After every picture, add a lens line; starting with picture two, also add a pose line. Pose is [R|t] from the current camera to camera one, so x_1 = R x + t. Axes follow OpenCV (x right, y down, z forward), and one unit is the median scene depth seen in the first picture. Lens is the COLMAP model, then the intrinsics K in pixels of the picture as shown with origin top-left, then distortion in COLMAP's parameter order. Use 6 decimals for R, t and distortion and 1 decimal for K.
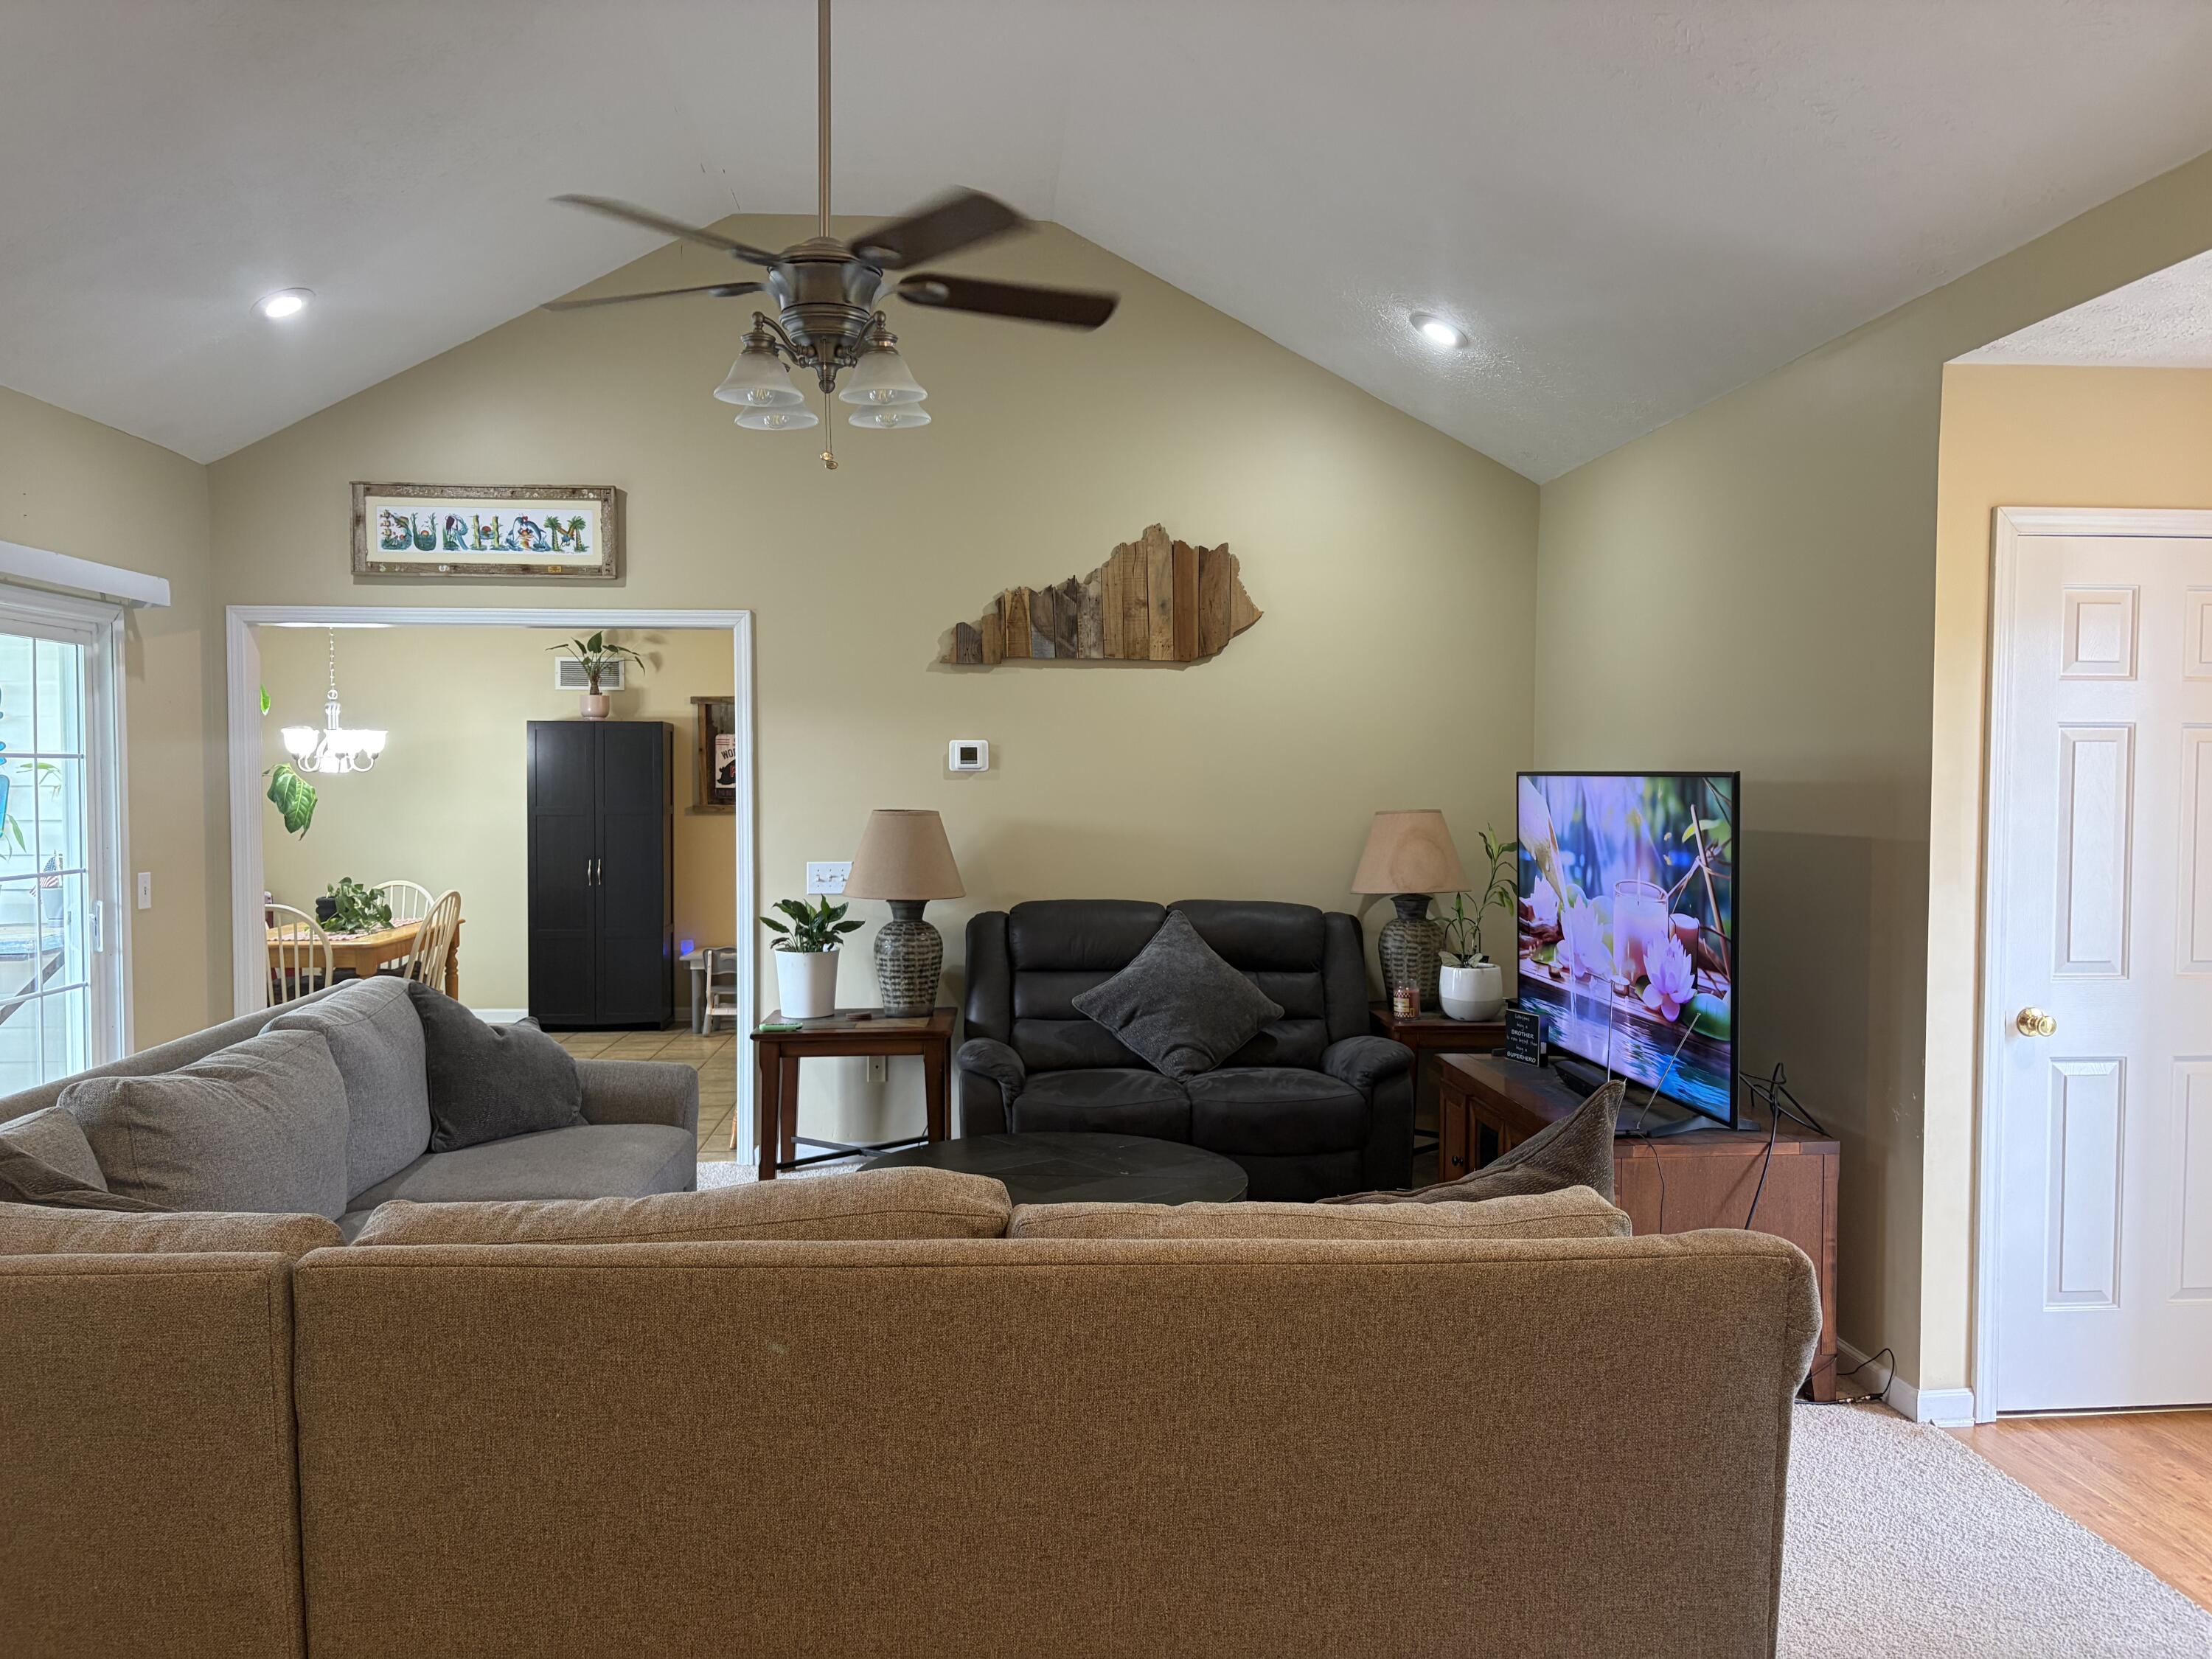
lens RADIAL K [[1671.3, 0, 1112.0], [0, 1671.3, 834.4], [0, 0, 1]] dist [0.058187, -0.052189]
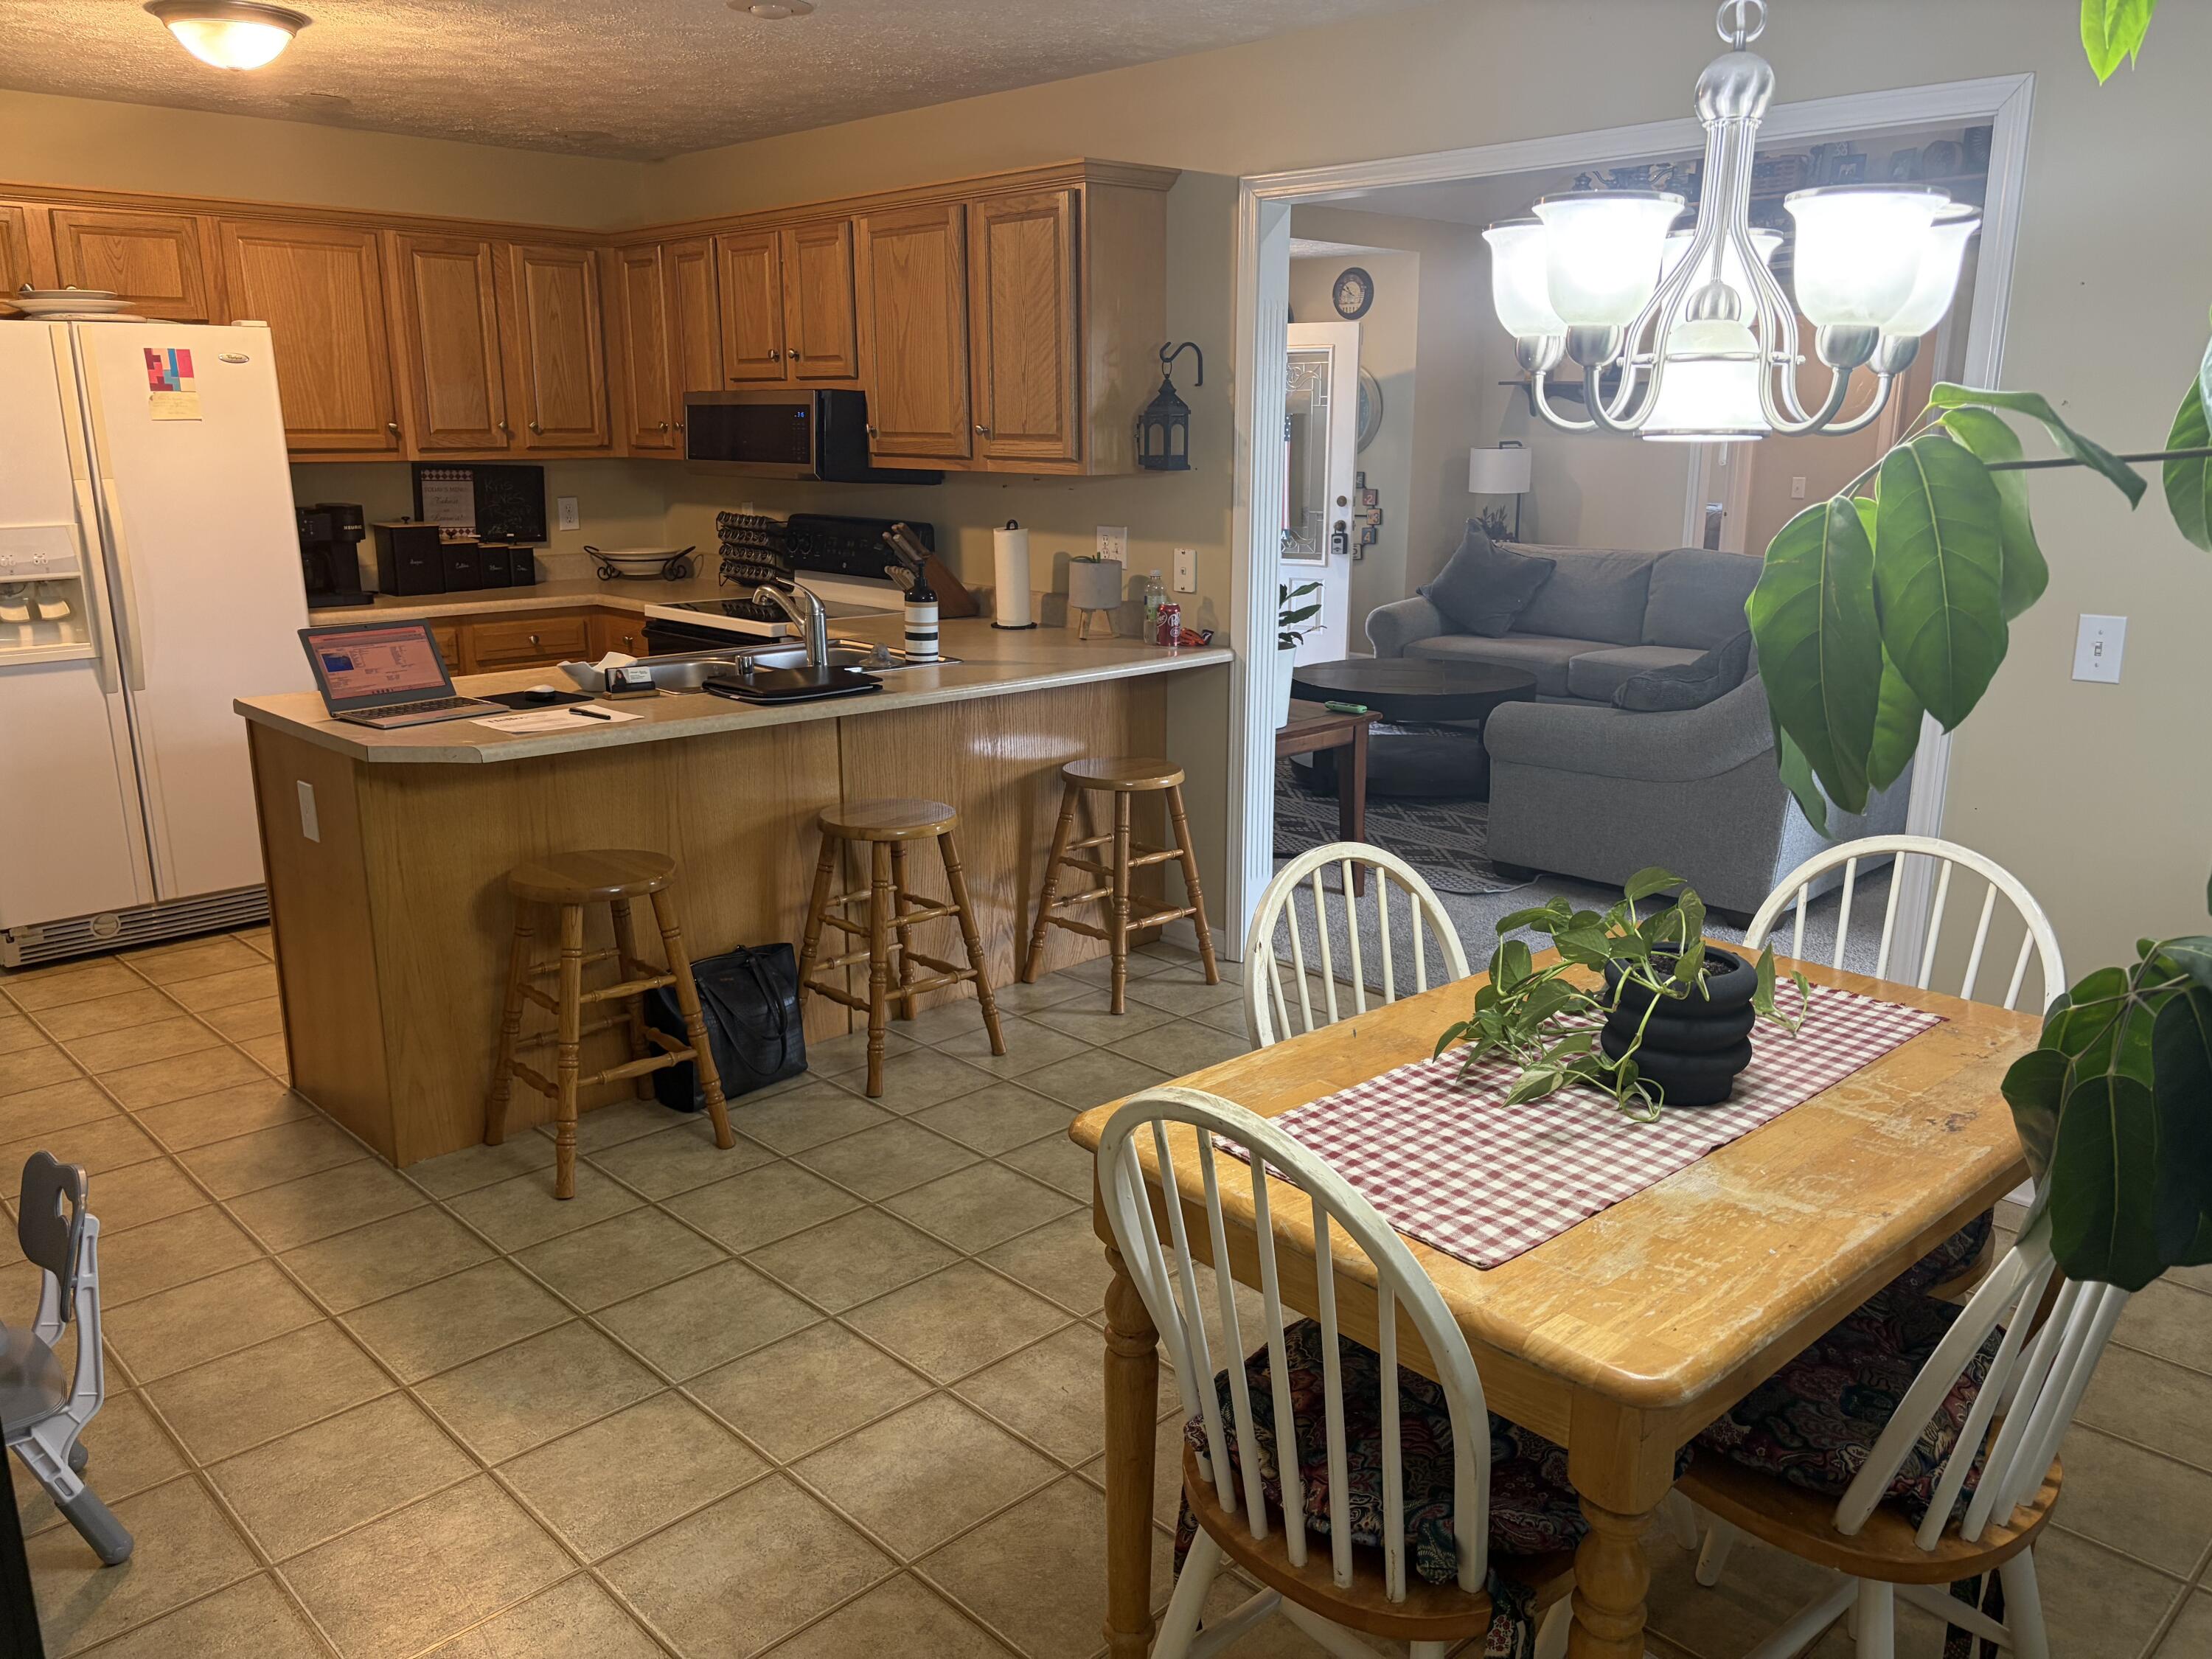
lens RADIAL K [[1671.3, 0, 1112.0], [0, 1671.3, 834.4], [0, 0, 1]] dist [0.058187, -0.052189]
pose [[-0.638760, -0.187666, 0.746169, -0.583764], [0.028479, 0.963366, 0.266672, -0.047593], [-0.768879, 0.191589, -0.610015, 1.199149]]
